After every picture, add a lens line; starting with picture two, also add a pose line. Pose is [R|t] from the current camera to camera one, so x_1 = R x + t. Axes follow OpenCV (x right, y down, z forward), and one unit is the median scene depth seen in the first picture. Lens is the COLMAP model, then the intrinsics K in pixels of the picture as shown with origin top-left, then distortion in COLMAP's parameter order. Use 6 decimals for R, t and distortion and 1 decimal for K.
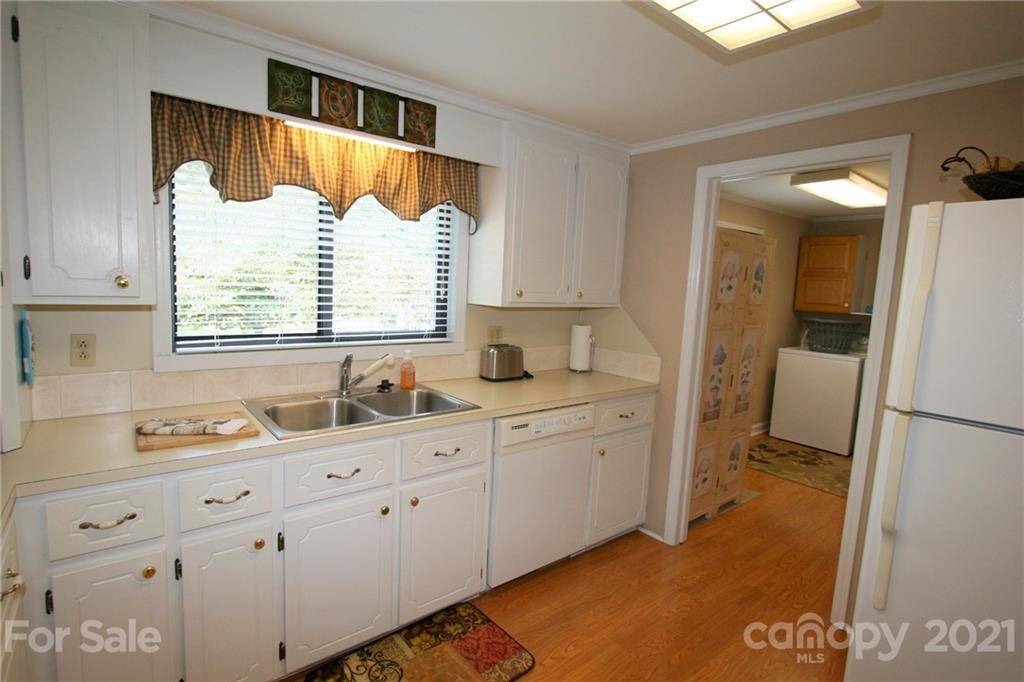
lens RADIAL K [[500.4, 0, 483.7], [0, 500.4, 340.5], [0, 0, 1]] dist [0.000681, -0.000144]
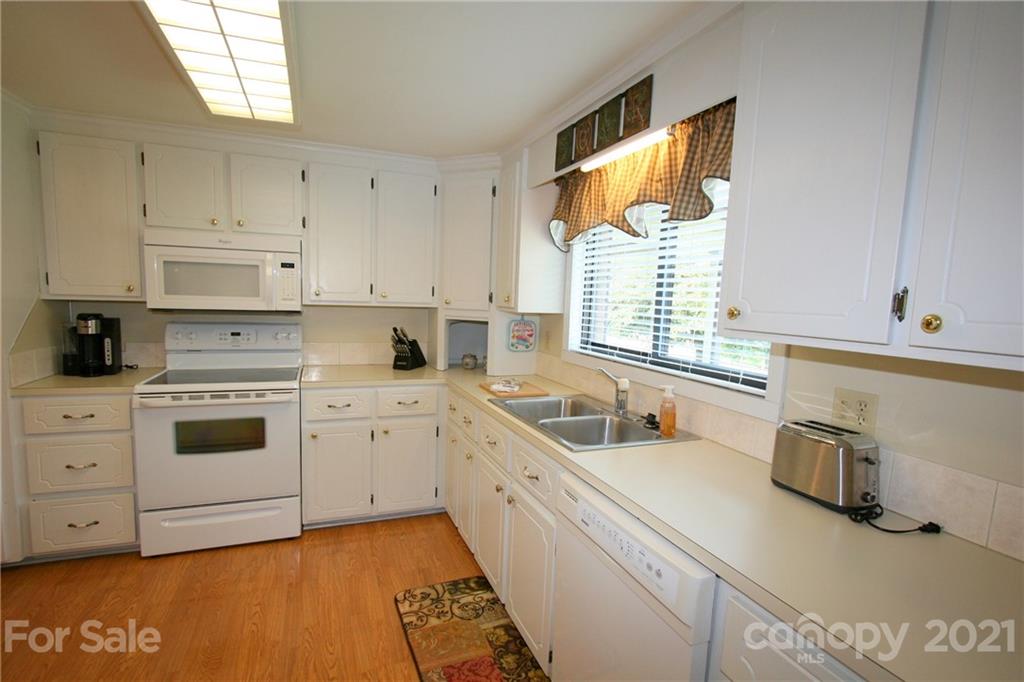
lens RADIAL K [[485.5, 0, 510.5], [0, 485.5, 361.8], [0, 0, 1]] dist [-0.001270, -0.000099]
pose [[-0.260291, 0.061414, -0.963575, 0.763797], [-0.177021, 0.978023, 0.110154, -0.065095], [0.949164, 0.199245, -0.243699, 1.098846]]
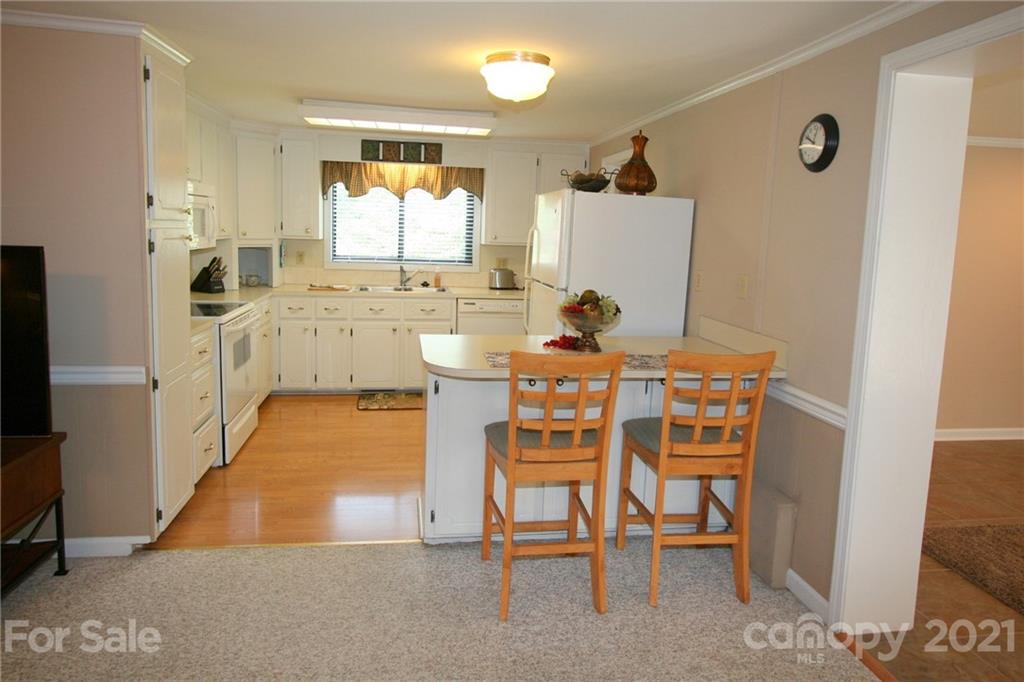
lens RADIAL K [[629.0, 0, 509.4], [0, 629.0, 302.7], [0, 0, 1]] dist [-0.000571, 0.000464]
pose [[0.872246, 0.040822, -0.487361, 1.451419], [-0.052588, 0.998561, -0.010478, 0.191486], [0.486233, 0.034768, 0.873138, -1.098498]]
